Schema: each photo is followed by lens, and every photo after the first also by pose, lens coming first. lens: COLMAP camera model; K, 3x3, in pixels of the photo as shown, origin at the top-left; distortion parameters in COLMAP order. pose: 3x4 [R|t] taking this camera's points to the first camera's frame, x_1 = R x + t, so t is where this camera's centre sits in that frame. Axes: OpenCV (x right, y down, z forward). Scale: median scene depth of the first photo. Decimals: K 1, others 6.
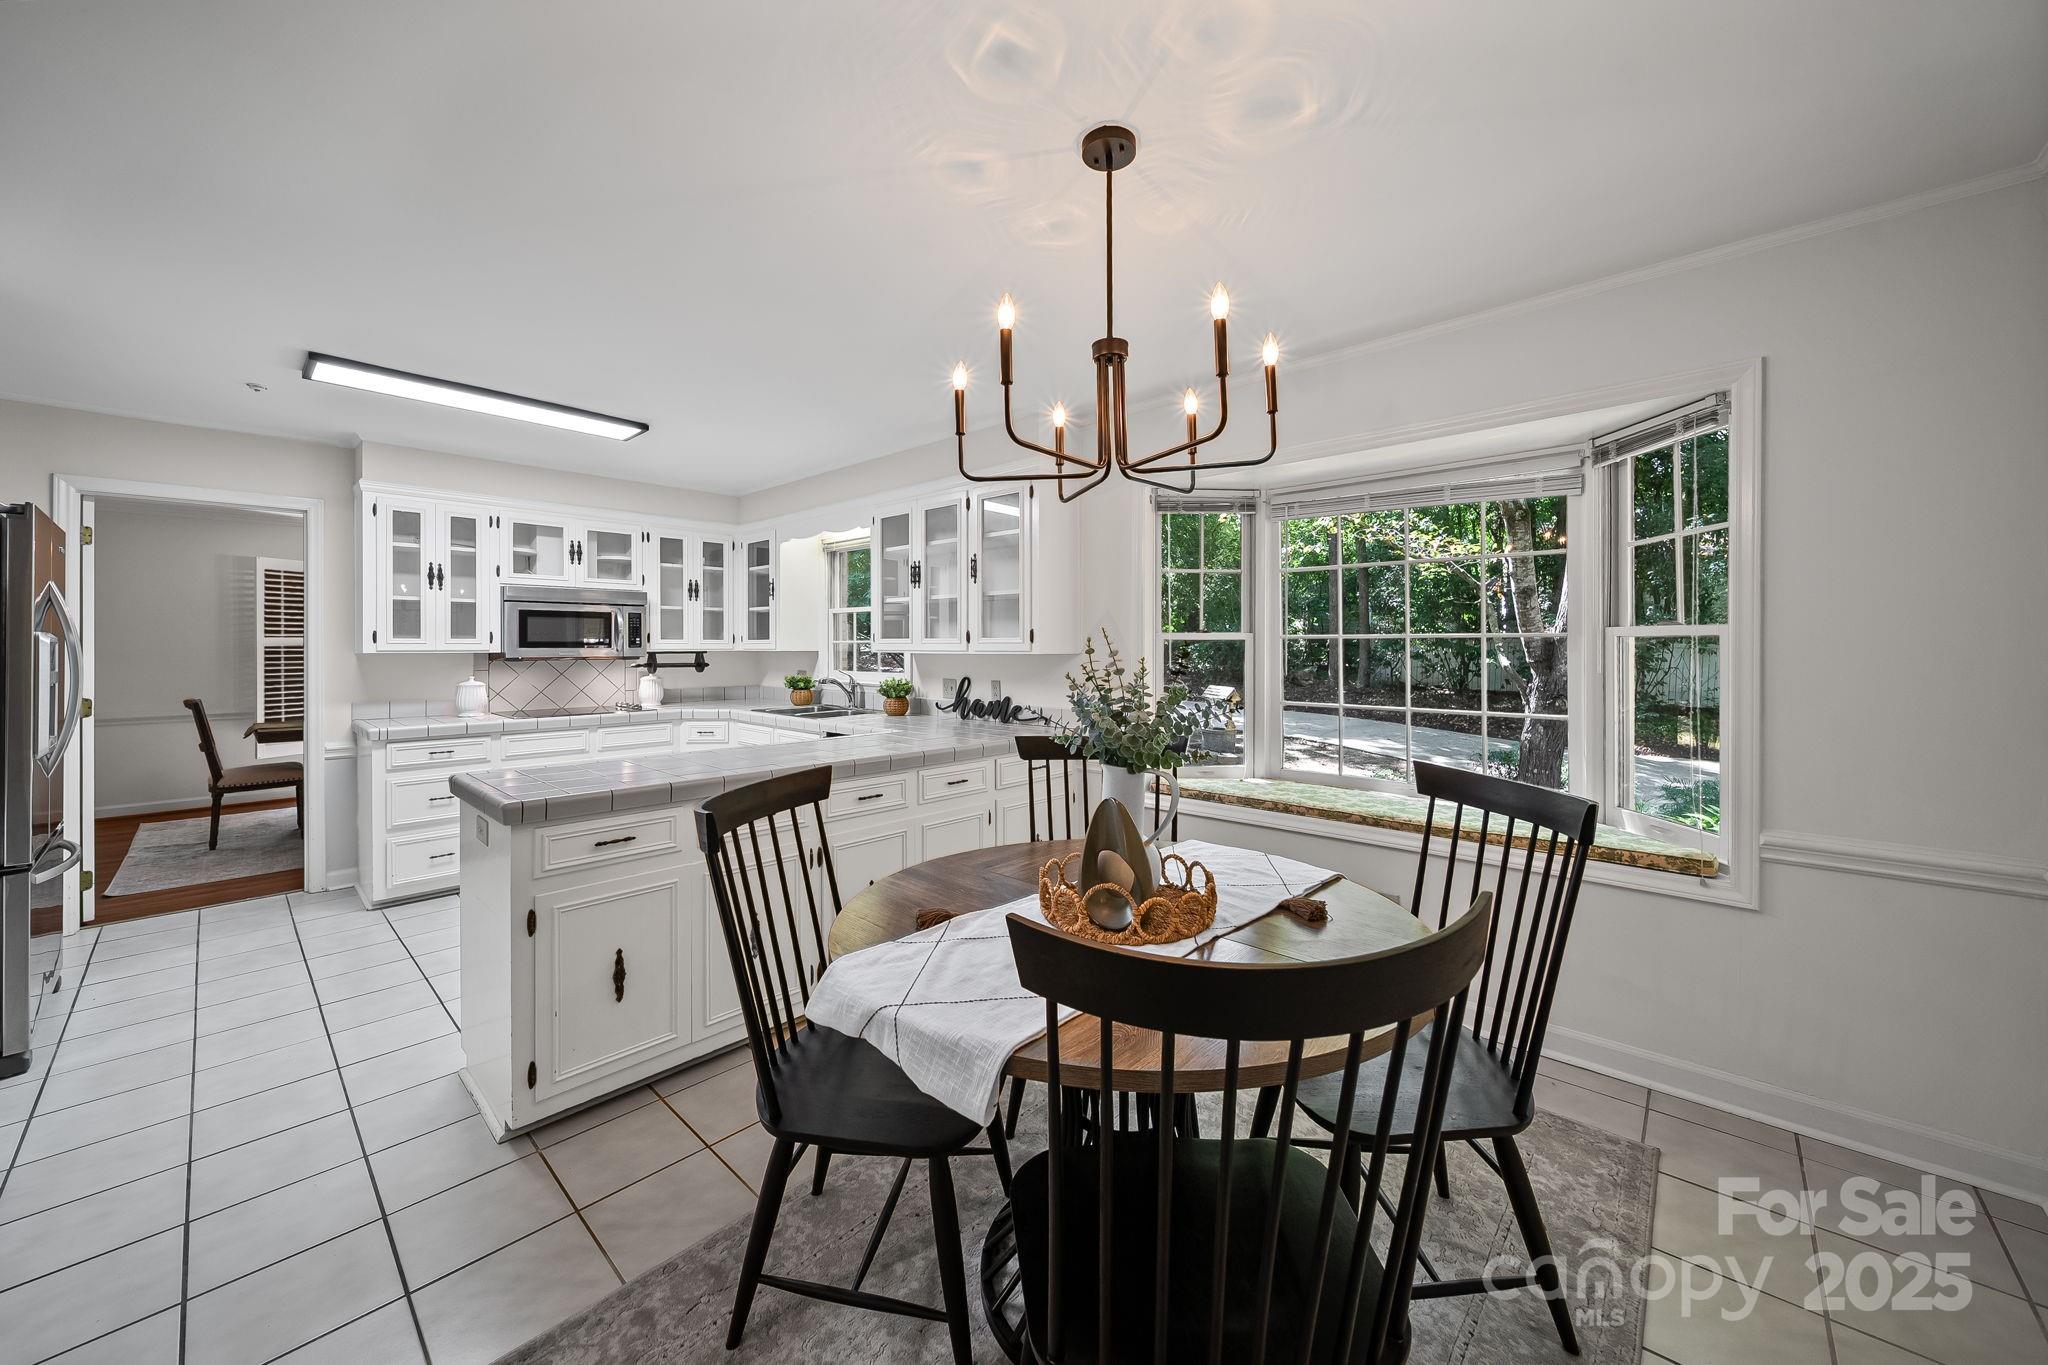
lens RADIAL K [[728.8, 0, 1021.0], [0, 728.8, 638.9], [0, 0, 1]] dist [0.004584, -0.000882]
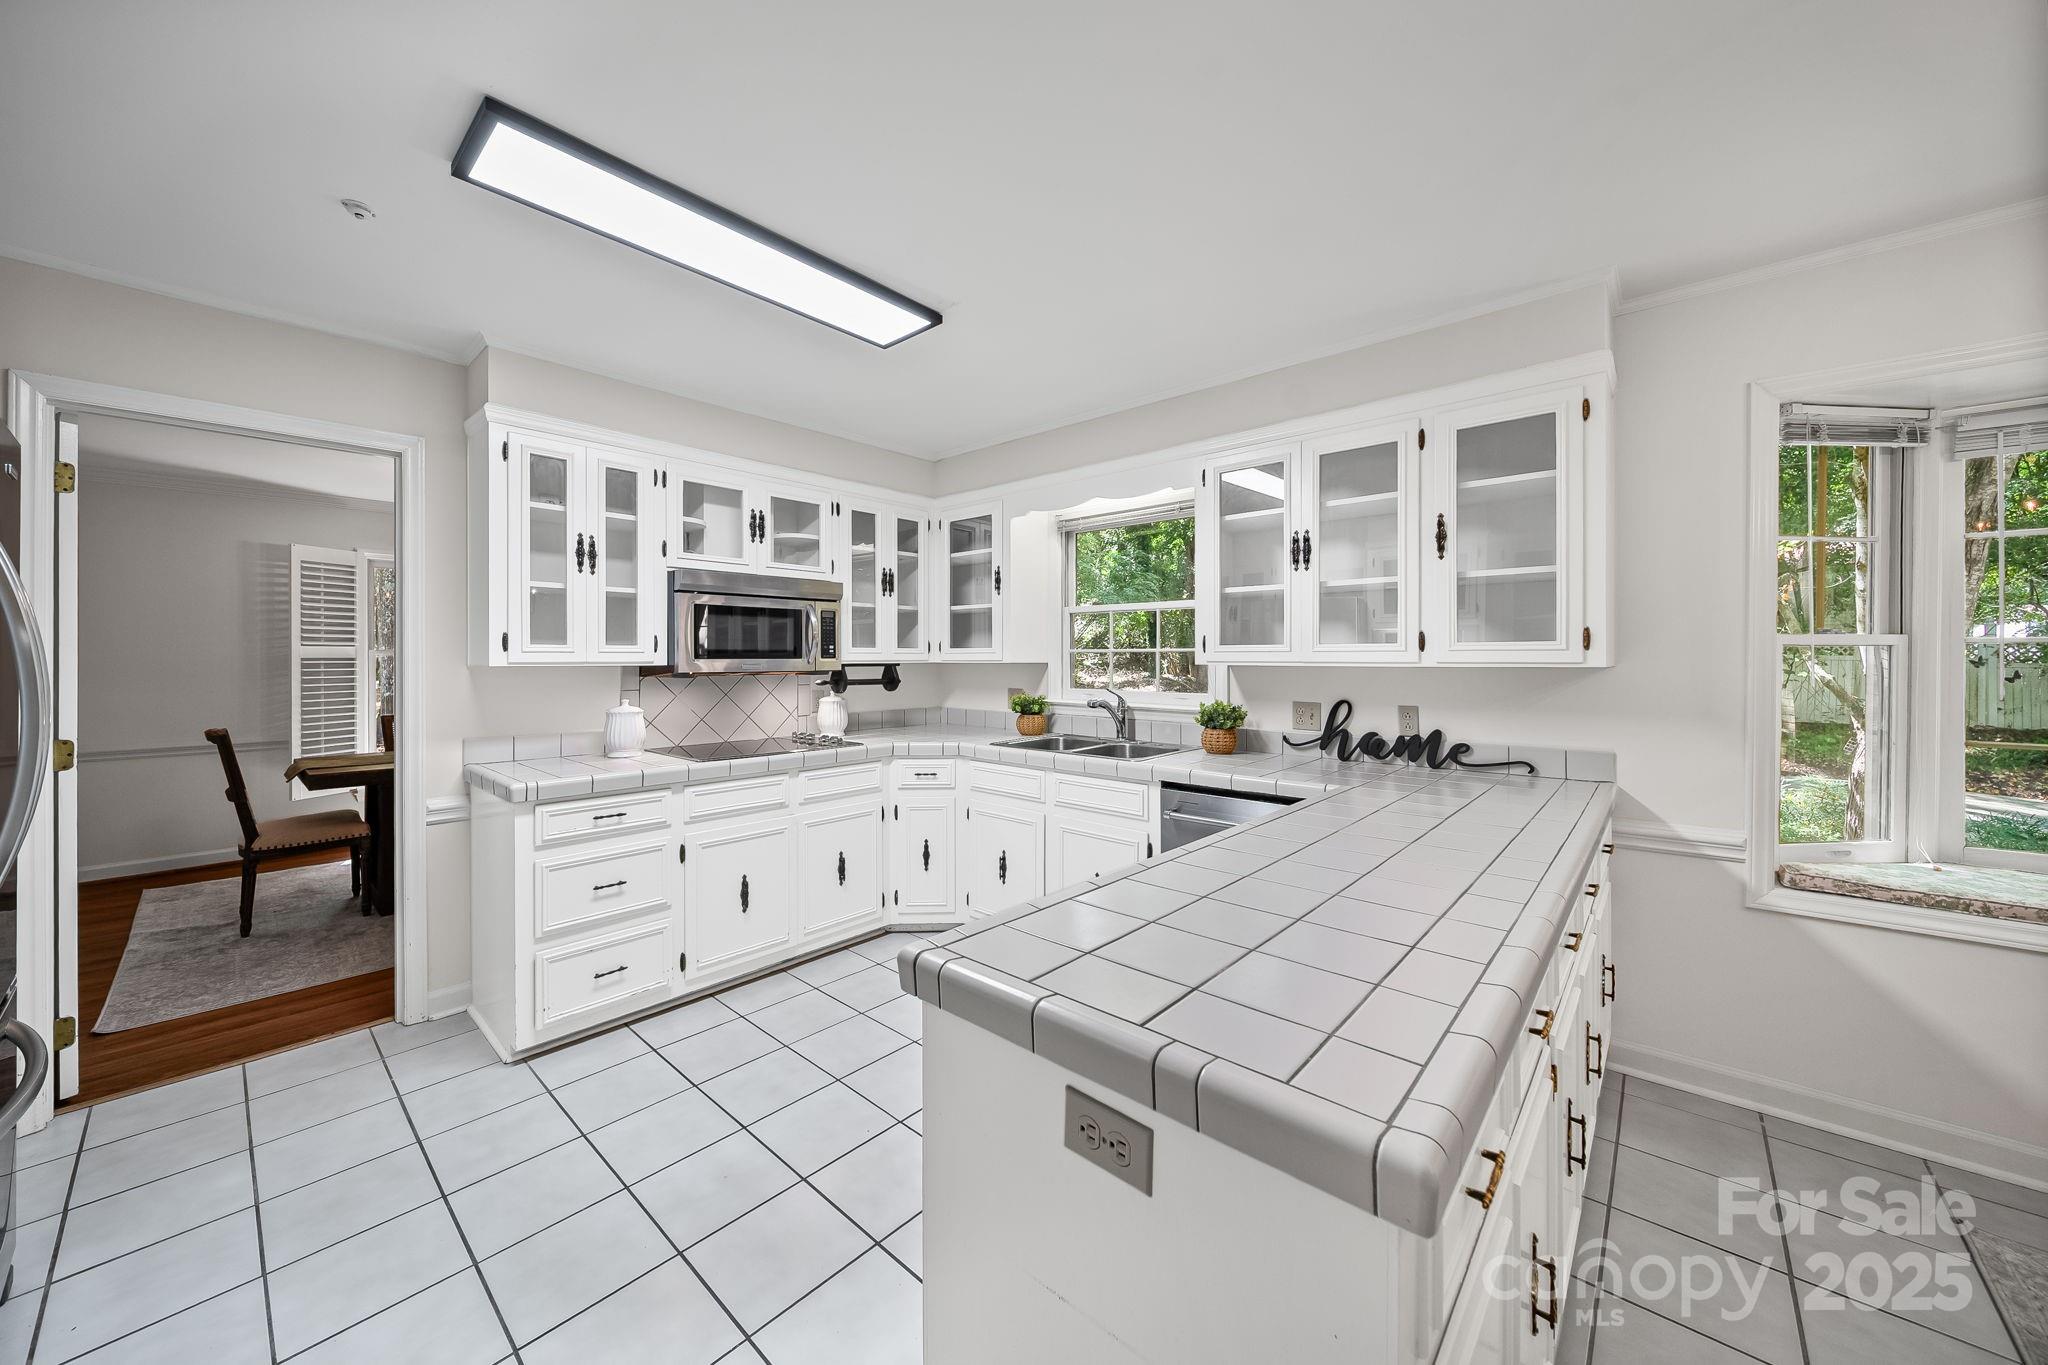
lens RADIAL K [[728.8, 0, 1032.1], [0, 728.8, 650.5], [0, 0, 1]] dist [0.004584, -0.000882]
pose [[0.999939, -0.000615, 0.011030, -0.370759], [0.000614, 1.000000, 0.000079, 0.004532], [-0.011030, -0.000072, 0.999939, 0.296245]]
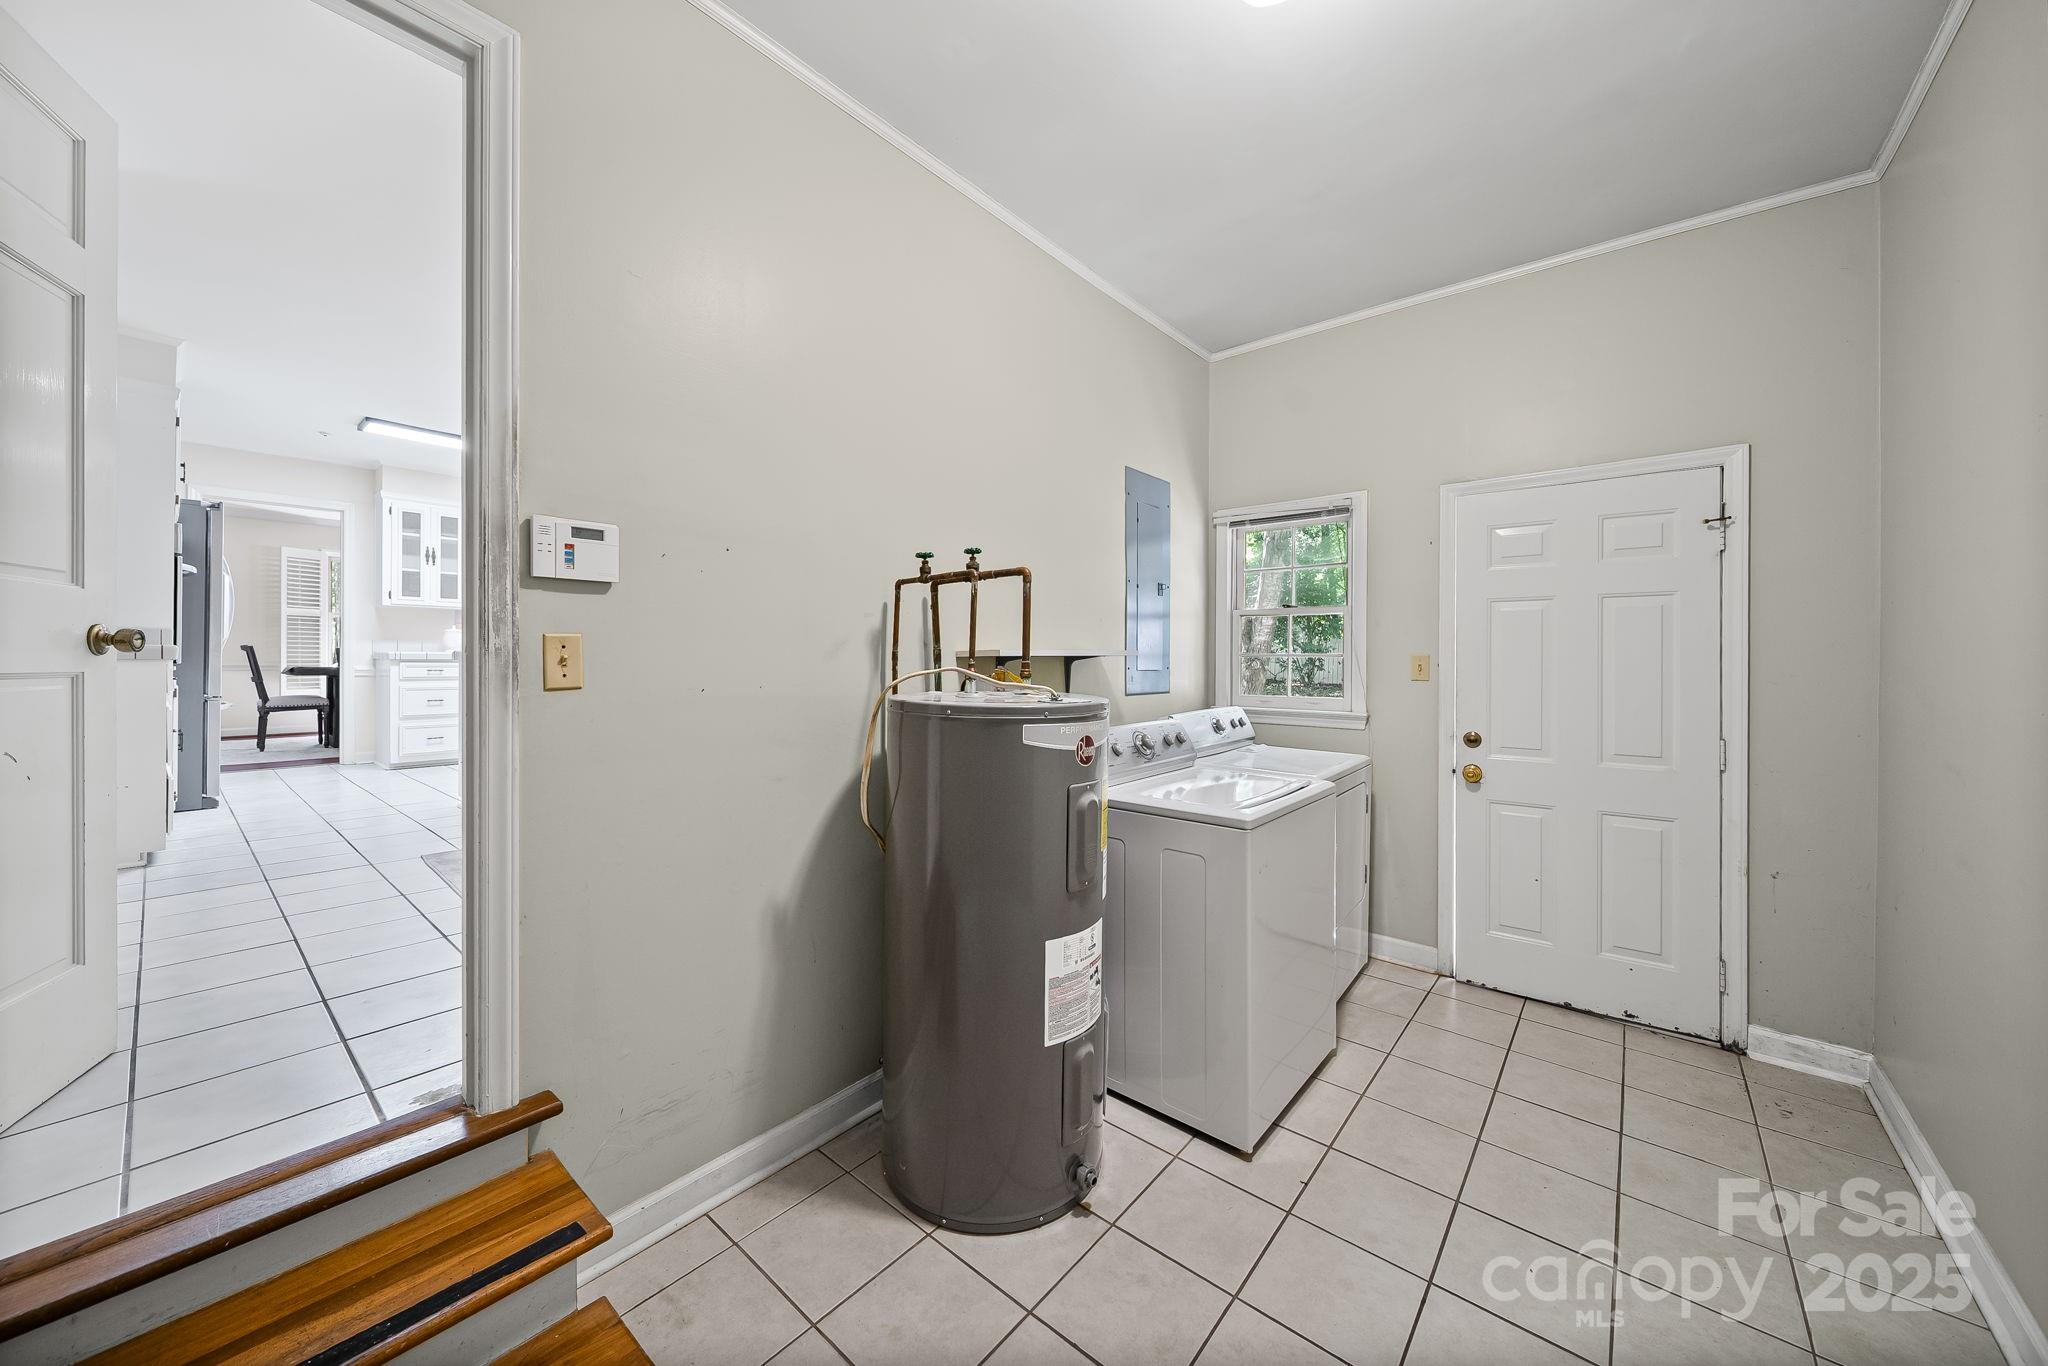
lens RADIAL K [[728.8, 0, 1024.5], [0, 728.8, 664.0], [0, 0, 1]] dist [0.004584, -0.000882]
pose [[0.999313, 0.012426, 0.034919, 0.338177], [-0.012696, 0.999891, 0.007495, 0.101284], [-0.034822, -0.007933, 0.999362, -0.501505]]
